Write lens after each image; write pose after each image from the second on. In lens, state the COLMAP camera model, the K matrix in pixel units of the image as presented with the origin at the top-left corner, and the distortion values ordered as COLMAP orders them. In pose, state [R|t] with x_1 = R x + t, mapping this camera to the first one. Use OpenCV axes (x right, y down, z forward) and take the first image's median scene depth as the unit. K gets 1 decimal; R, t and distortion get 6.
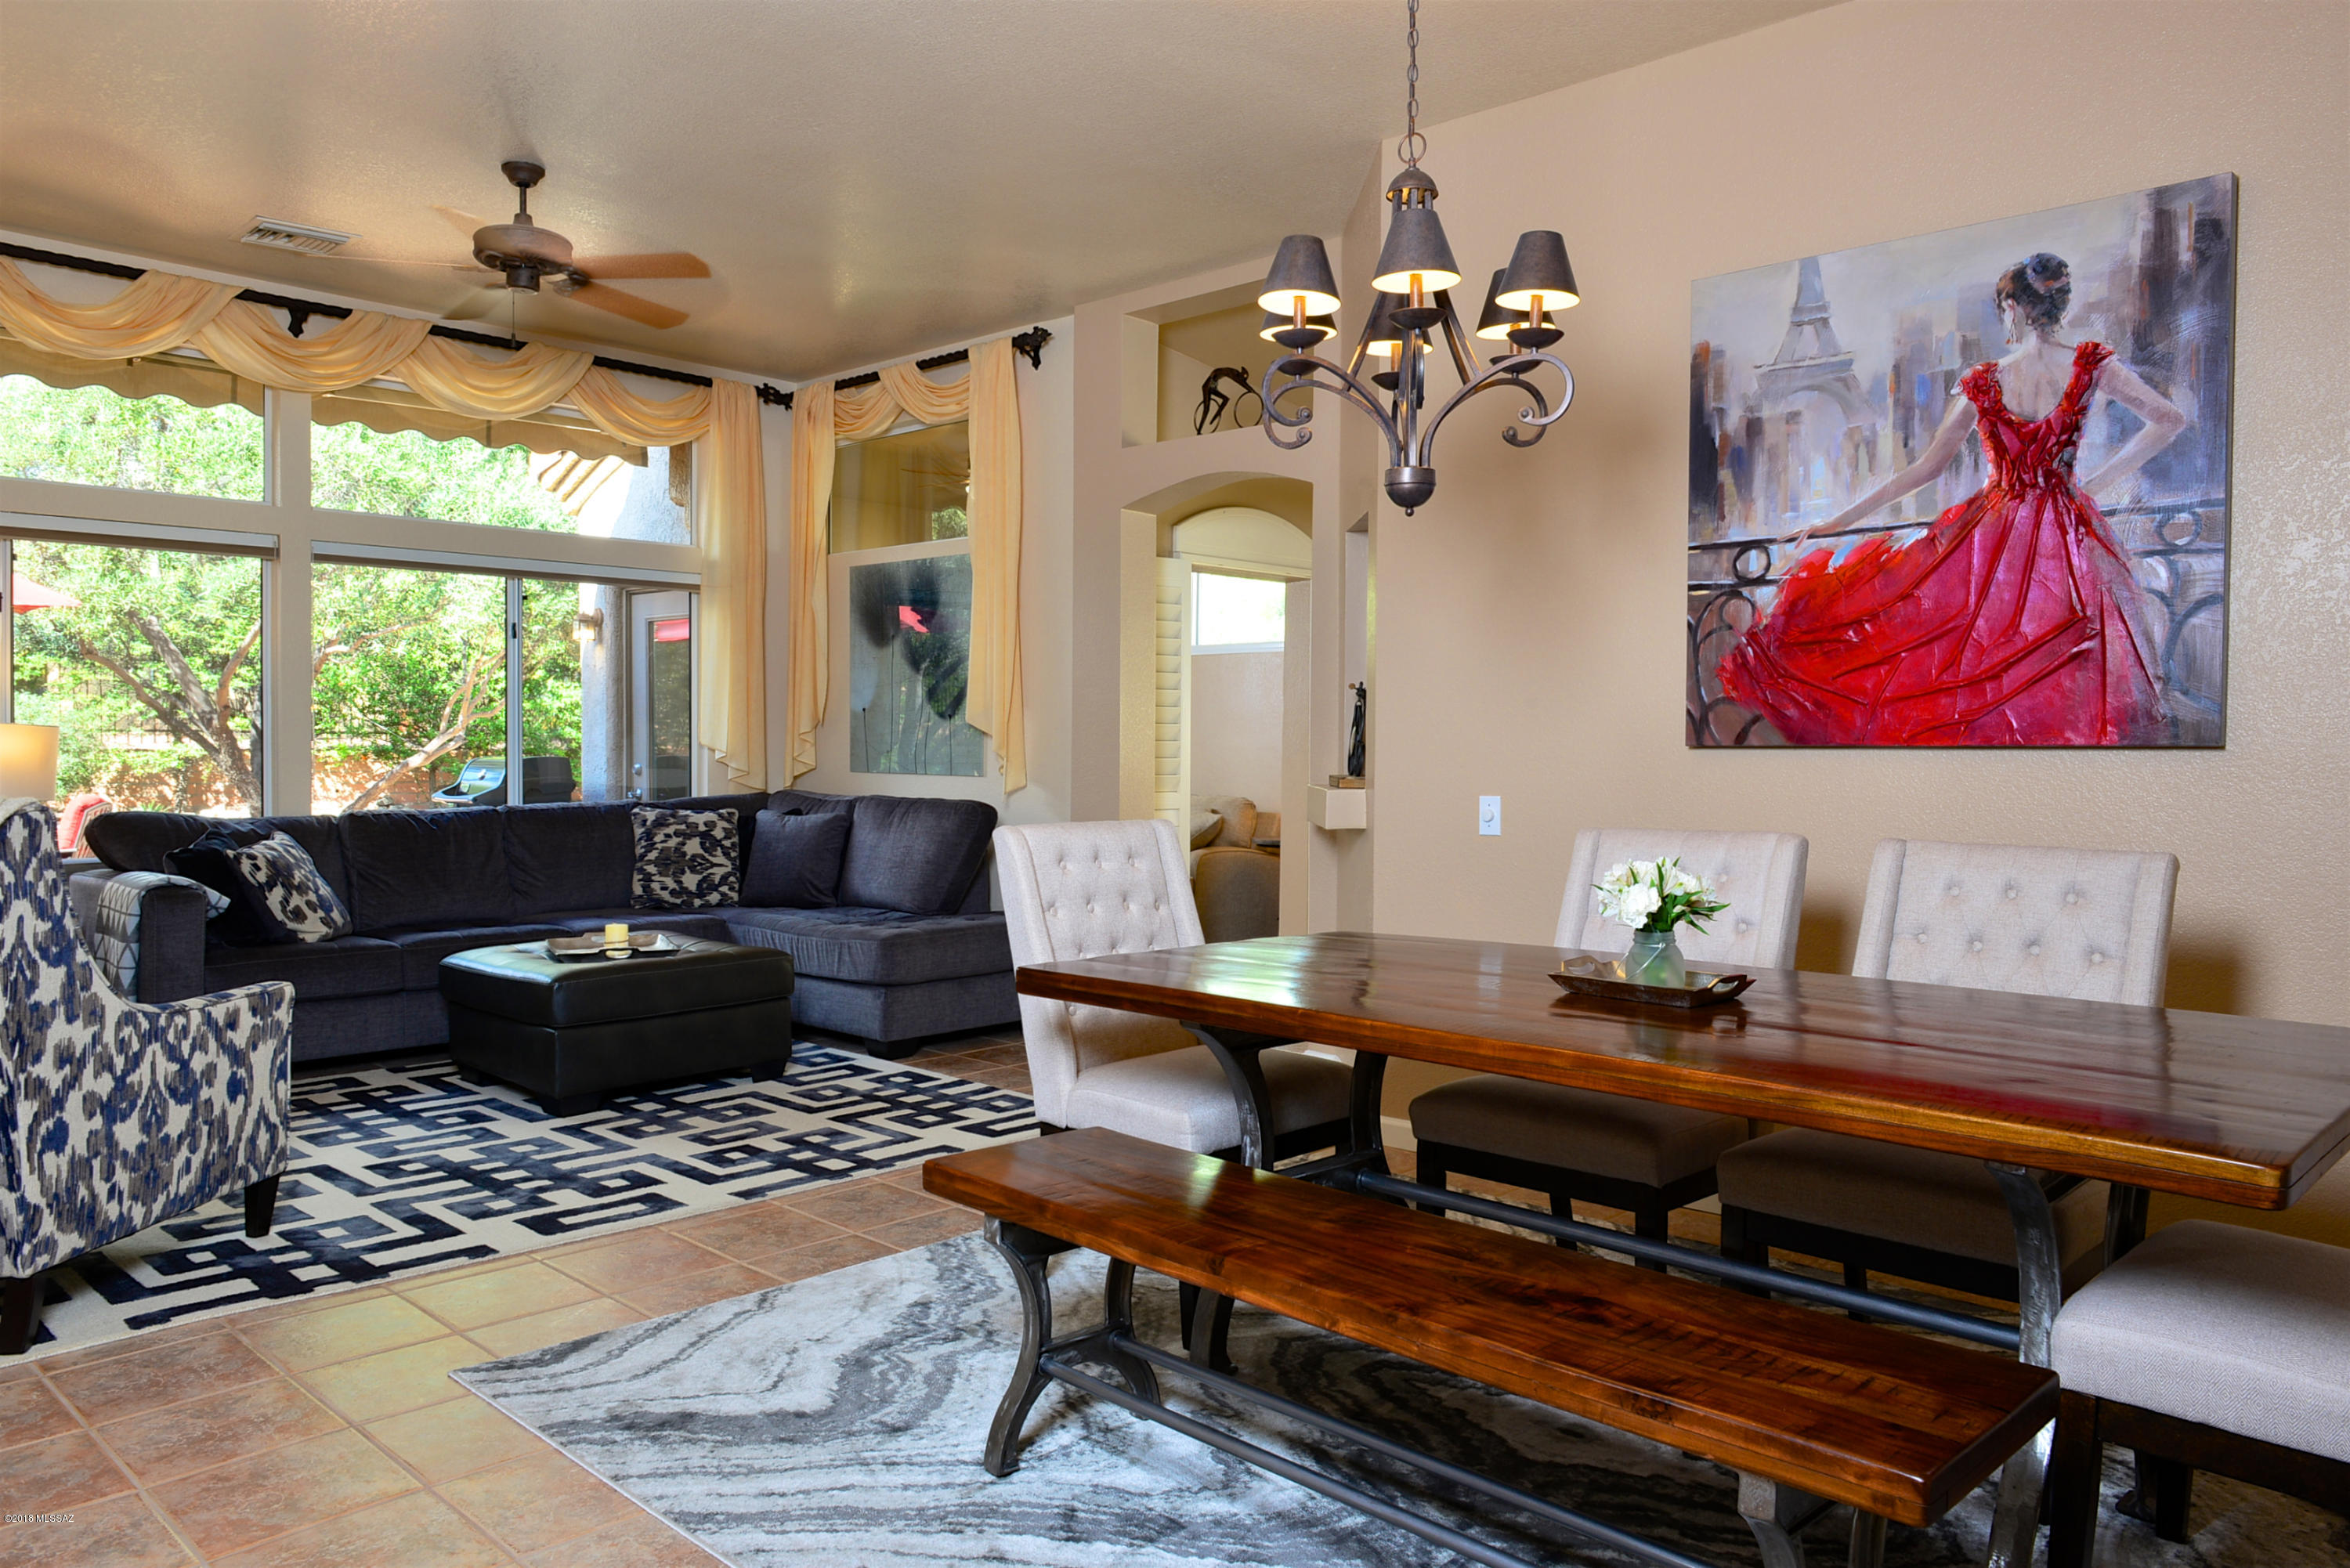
lens RADIAL K [[1616.2, 0, 1173.4], [0, 1616.2, 780.0], [0, 0, 1]] dist [-0.010340, -0.008297]
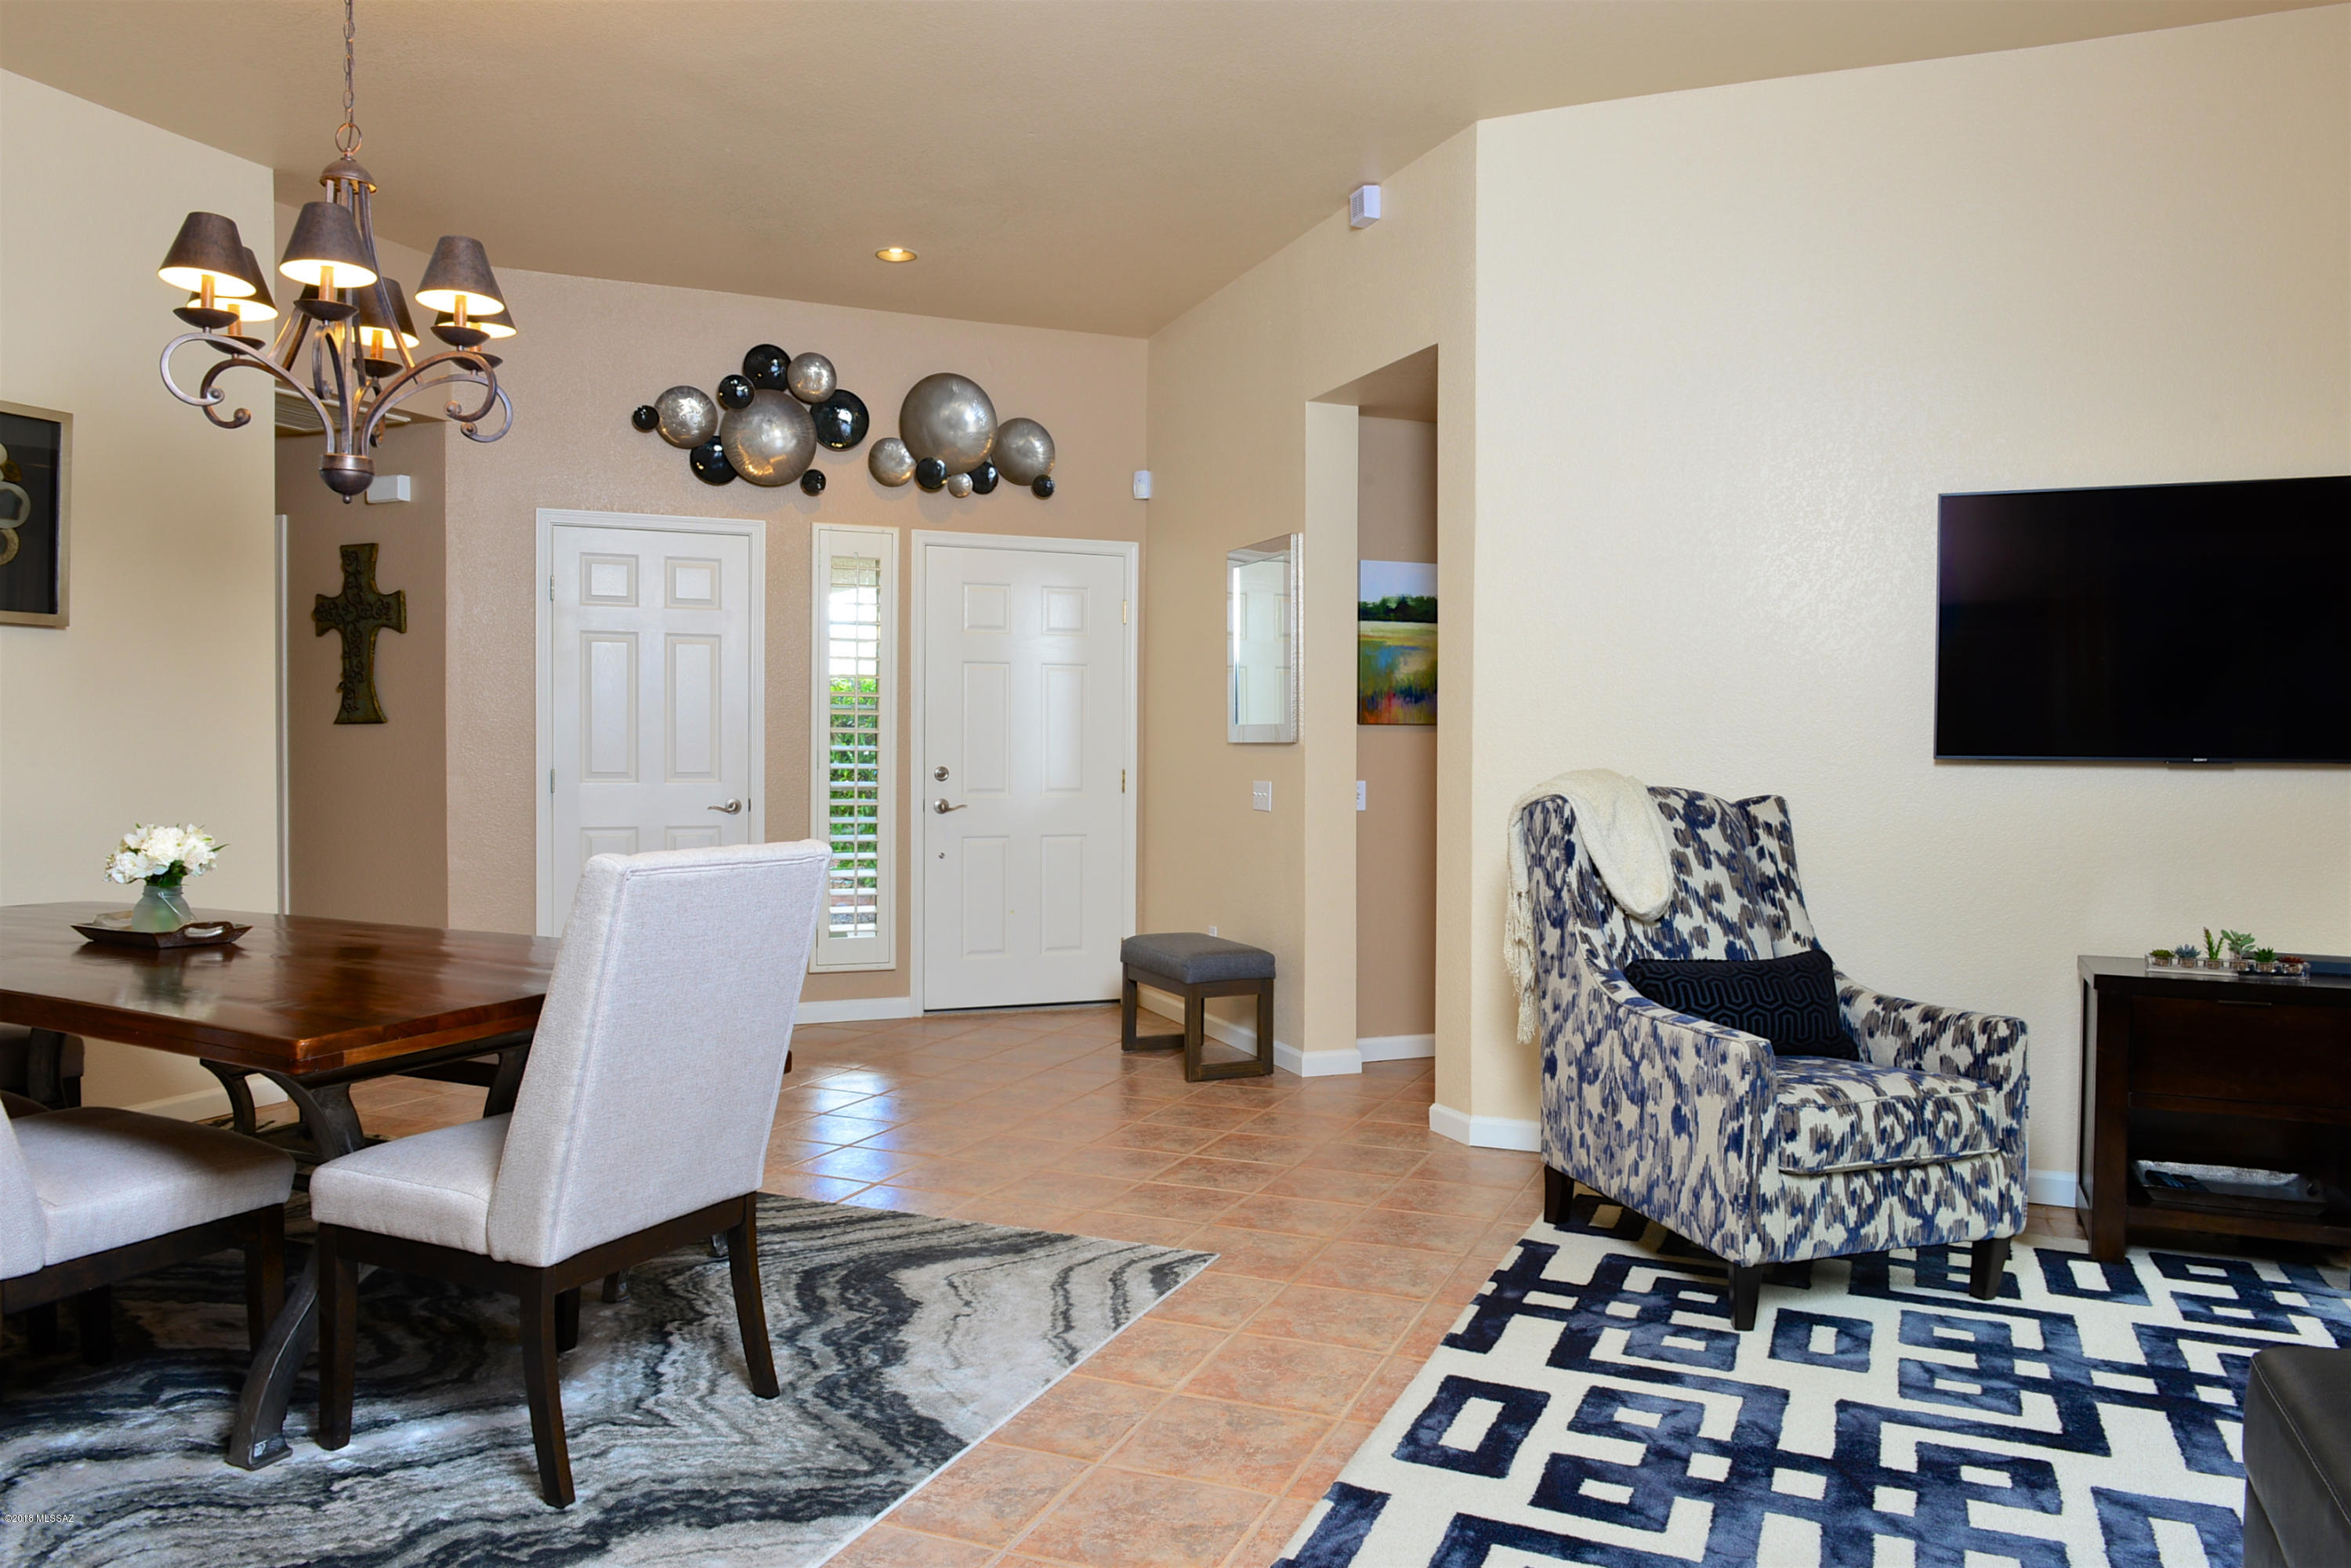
lens RADIAL K [[1616.9, 0, 1196.2], [0, 1616.9, 784.0], [0, 0, 1]] dist [-0.010340, -0.008297]
pose [[-0.932973, -0.008872, -0.359836, 0.008053], [-0.026201, 0.998718, 0.043309, -0.030052], [0.358991, 0.049834, -0.932010, 1.500708]]
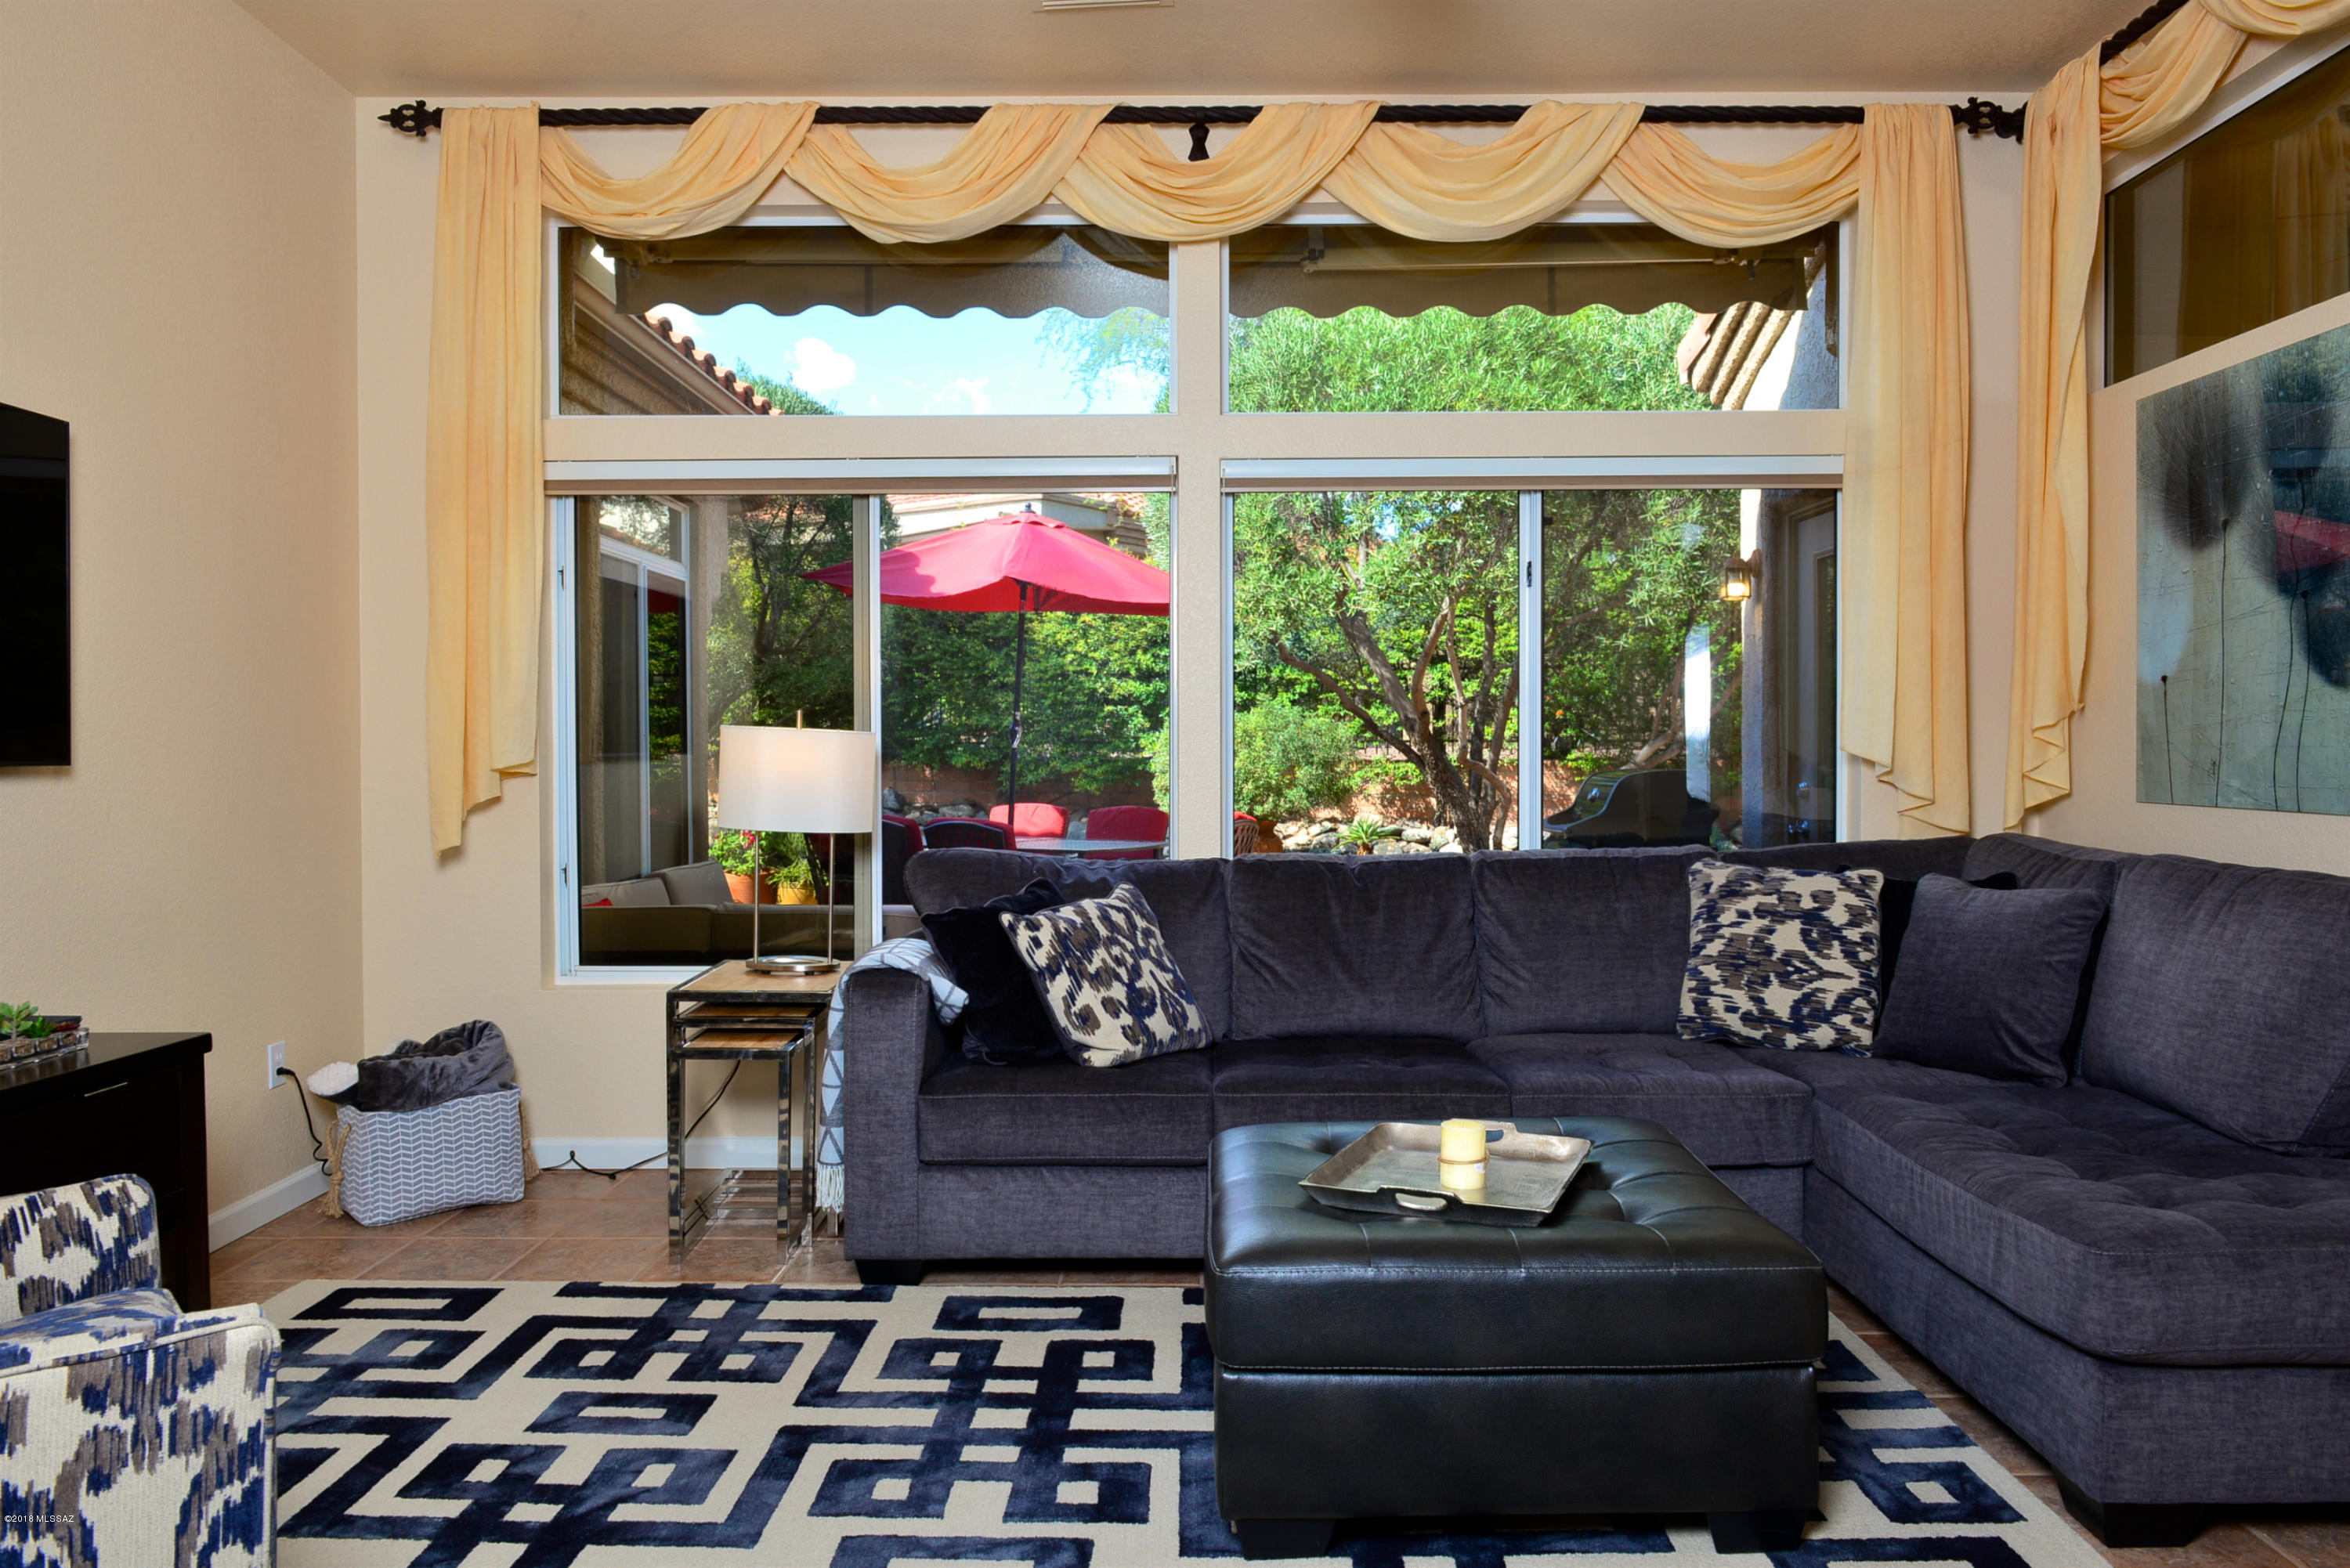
lens RADIAL K [[1616.2, 0, 1181.3], [0, 1616.2, 776.0], [0, 0, 1]] dist [-0.010340, -0.008297]
pose [[0.685009, 0.004586, -0.728520, -0.039899], [-0.009968, 0.999946, -0.003078, -0.009774], [0.728467, 0.009370, 0.685017, 0.478273]]
